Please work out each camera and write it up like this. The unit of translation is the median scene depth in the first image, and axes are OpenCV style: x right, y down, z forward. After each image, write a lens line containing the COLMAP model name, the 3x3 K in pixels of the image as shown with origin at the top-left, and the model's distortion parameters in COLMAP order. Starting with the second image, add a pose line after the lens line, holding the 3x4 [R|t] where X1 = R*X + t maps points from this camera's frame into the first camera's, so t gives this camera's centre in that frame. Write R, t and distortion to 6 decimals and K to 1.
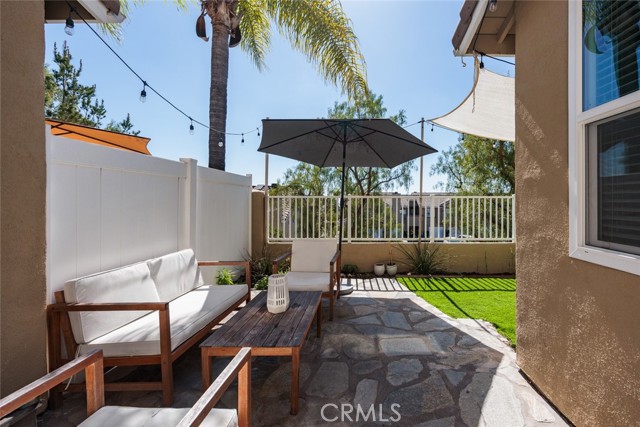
lens RADIAL K [[266.1, 0, 365.1], [0, 266.1, 203.4], [0, 0, 1]] dist [-0.000388, -0.000032]
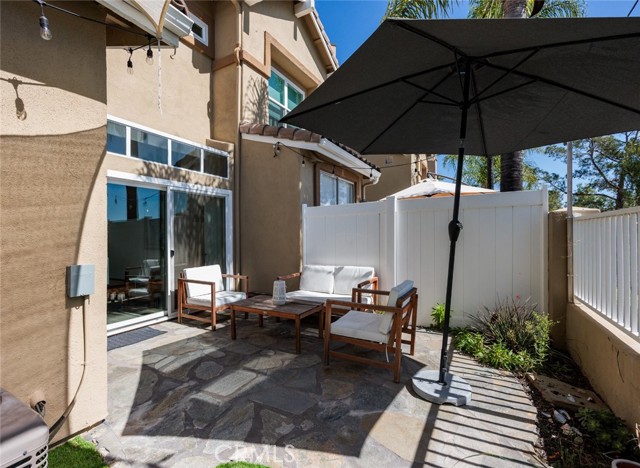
lens RADIAL K [[299.0, 0, 320.0], [0, 299.0, 234.0], [0, 0, 1]] dist [-0.002315, -0.000345]
pose [[-0.496077, 0.006825, -0.868251, 0.453299], [0.004320, 0.999976, 0.005392, -0.001403], [0.868268, -0.001076, -0.496095, 0.891046]]
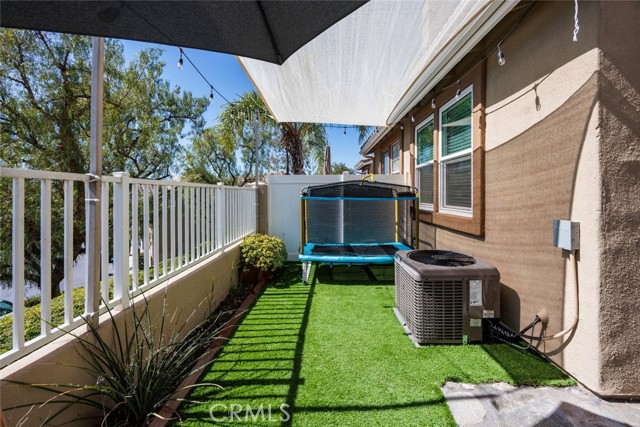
lens RADIAL K [[251.1, 0, 327.8], [0, 251.1, 192.1], [0, 0, 1]] dist [0.000322, -0.000065]
pose [[0.018548, 0.006046, 0.999810, -0.082013], [0.012133, 0.999907, -0.006271, -0.002385], [-0.999754, 0.012247, 0.018473, 0.758806]]
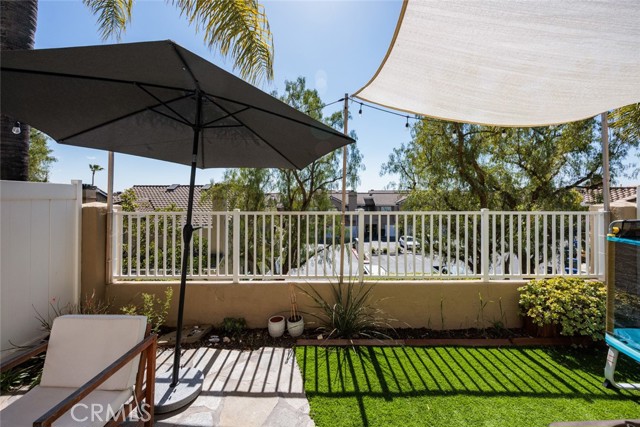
lens RADIAL K [[251.1, 0, 327.1], [0, 251.1, 200.8], [0, 0, 1]] dist [-0.000061, -0.000125]
pose [[0.999996, 0.000047, -0.002910, 0.180187], [-0.000032, 0.999988, 0.004960, -0.061450], [0.002910, -0.004960, 0.999983, 0.394650]]
